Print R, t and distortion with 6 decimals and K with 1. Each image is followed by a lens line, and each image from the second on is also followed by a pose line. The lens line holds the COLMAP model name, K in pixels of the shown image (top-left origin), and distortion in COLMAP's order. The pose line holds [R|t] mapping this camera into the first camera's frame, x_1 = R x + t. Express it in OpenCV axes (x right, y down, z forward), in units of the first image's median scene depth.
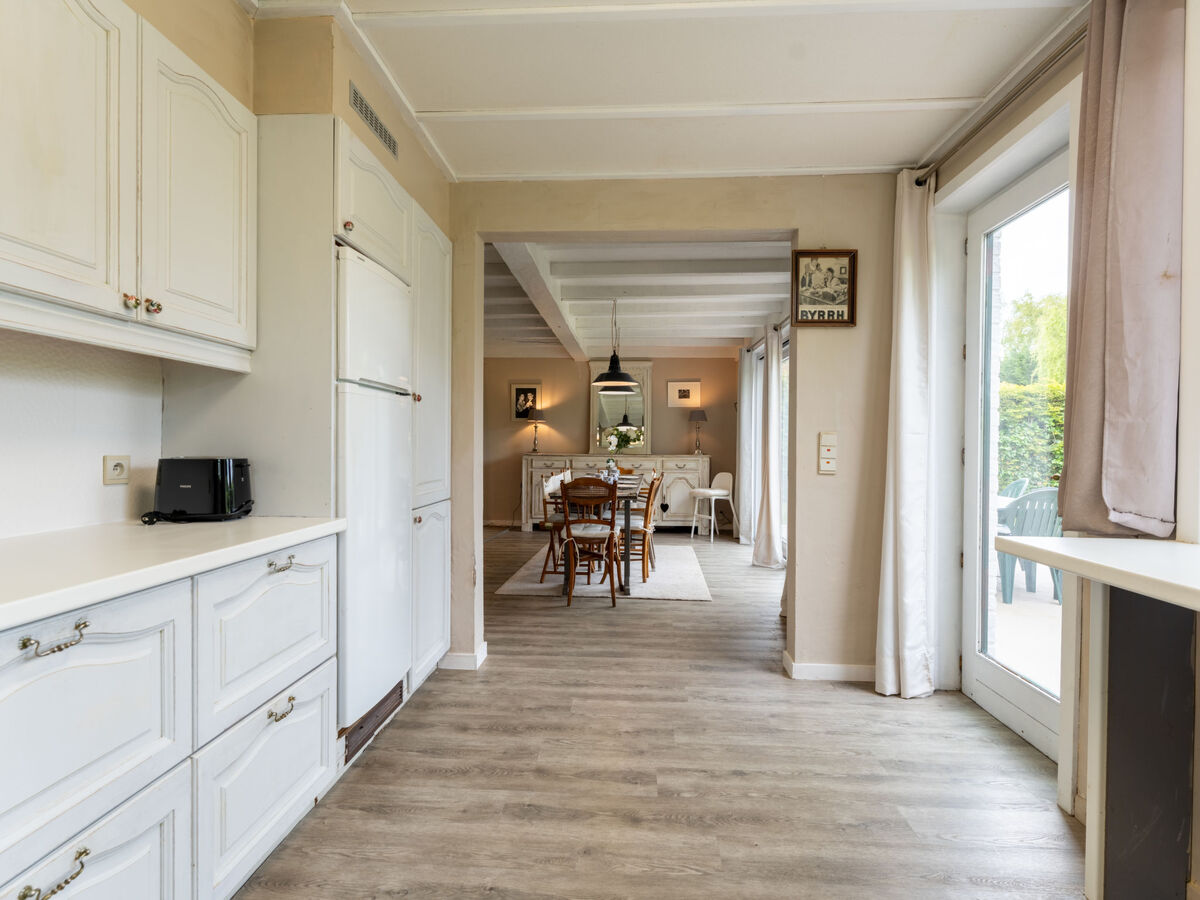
lens RADIAL K [[600.9, 0, 600.0], [0, 600.9, 450.0], [0, 0, 1]] dist [0.000649, -0.000721]
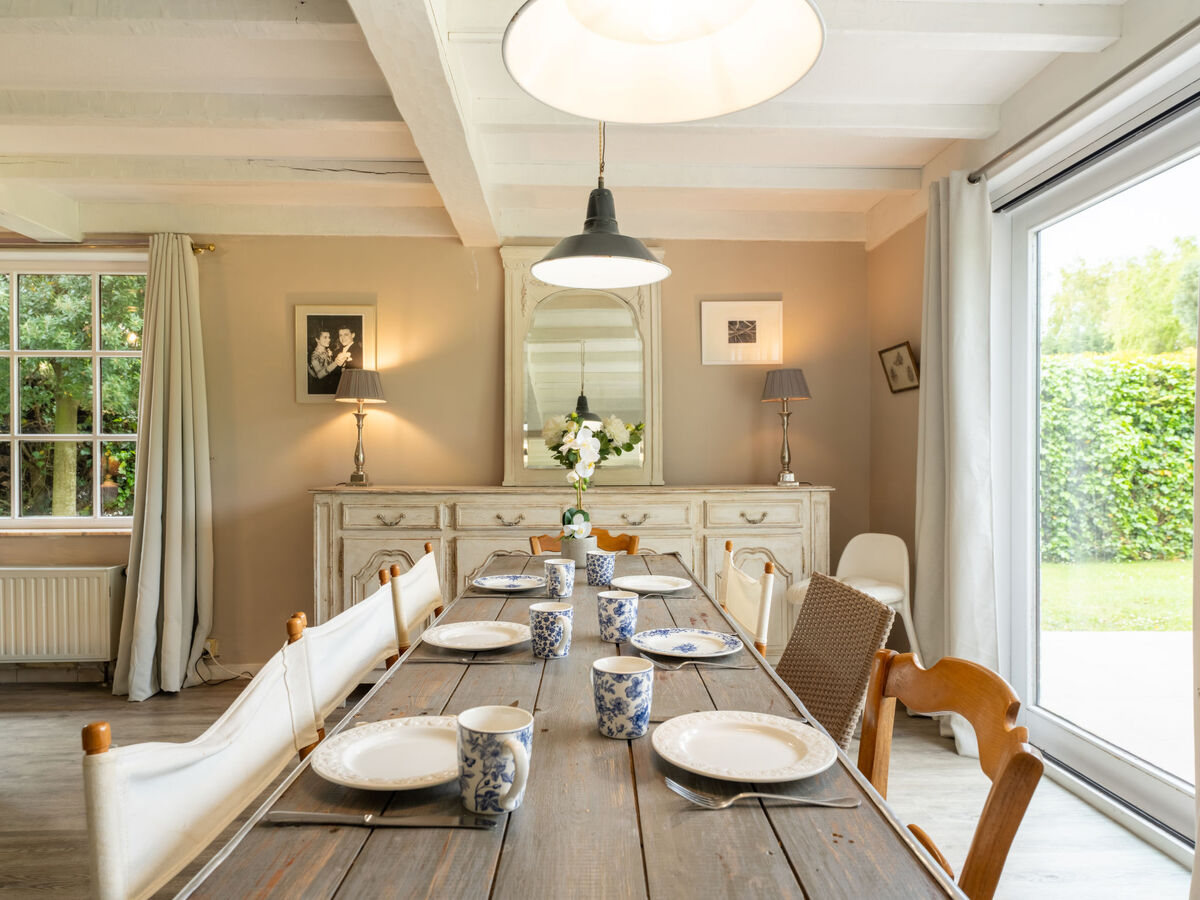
lens RADIAL K [[776.4, 0, 601.4], [0, 776.4, 466.0], [0, 0, 1]] dist [-0.002678, -0.000626]
pose [[0.994298, -0.011772, 0.105983, -0.022006], [0.012126, 0.999923, -0.002698, -0.011039], [-0.105943, 0.003968, 0.994364, 1.341246]]
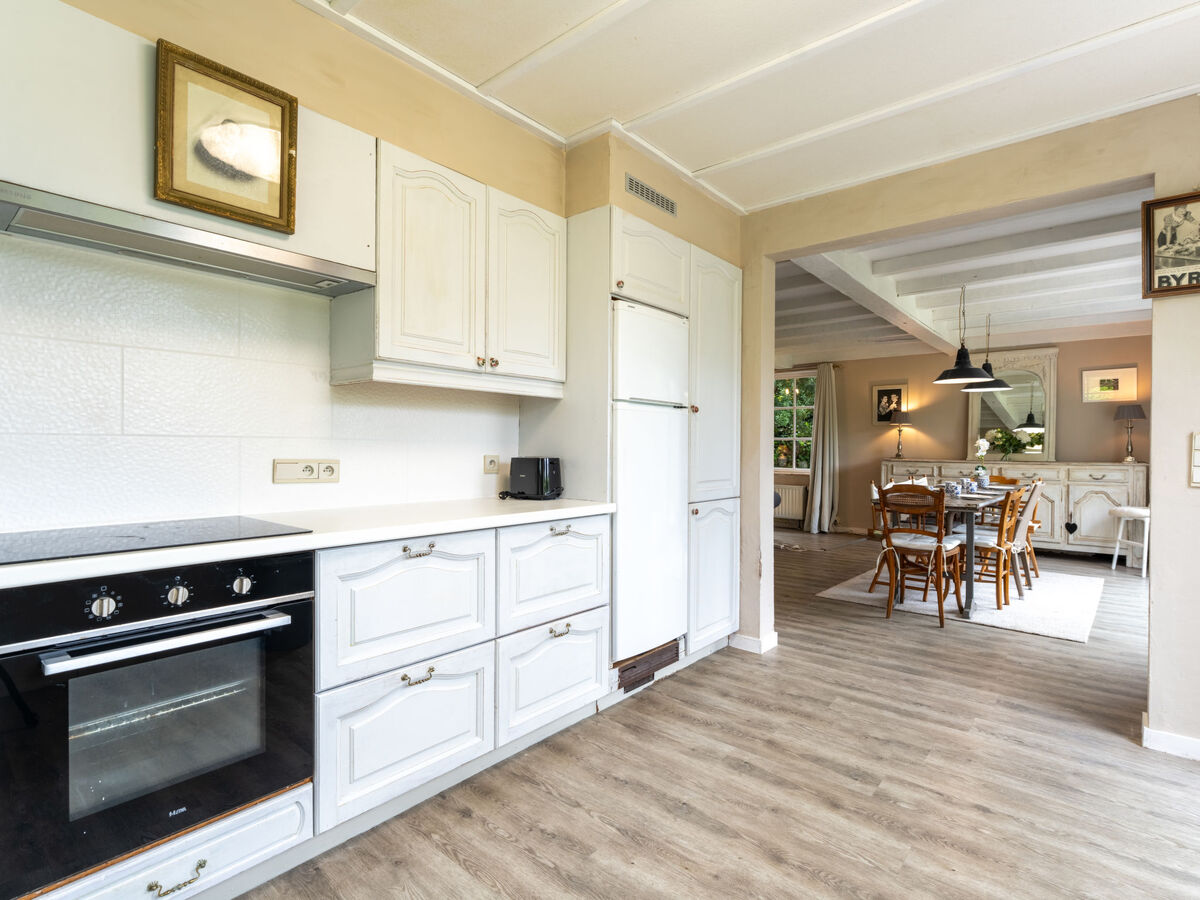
lens RADIAL K [[600.9, 0, 600.0], [0, 600.9, 450.0], [0, 0, 1]] dist [0.000649, -0.000721]
pose [[0.798702, 0.000329, -0.601726, 0.219289], [-0.005890, 0.999956, -0.007271, 0.003056], [0.601698, 0.009352, 0.798669, -0.055704]]
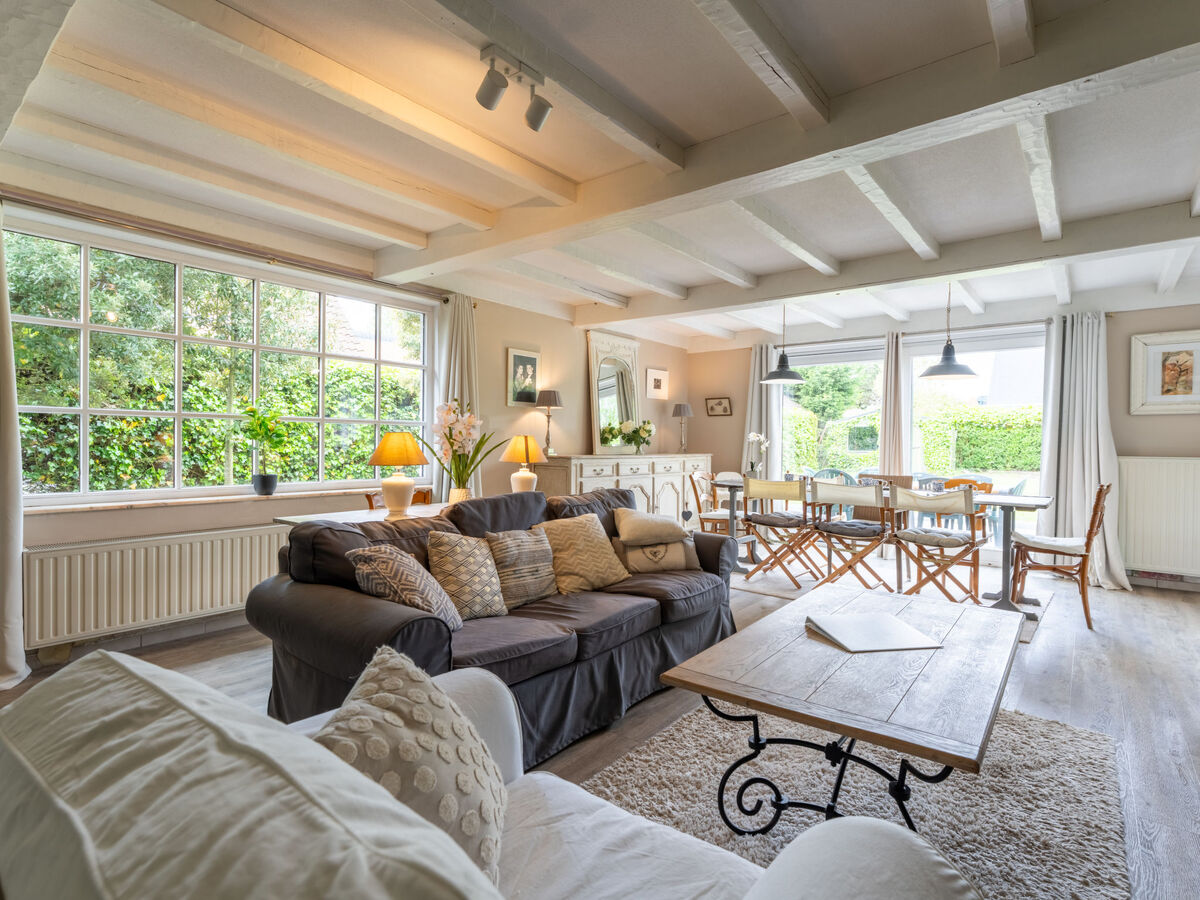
lens RADIAL K [[605.0, 0, 600.0], [0, 605.0, 450.0], [0, 0, 1]] dist [0.001650, -0.000197]
pose [[0.579902, -0.013591, 0.814573, -1.677620], [0.000994, 0.999872, 0.015975, -0.030473], [-0.814686, -0.008454, 0.579841, 1.497304]]
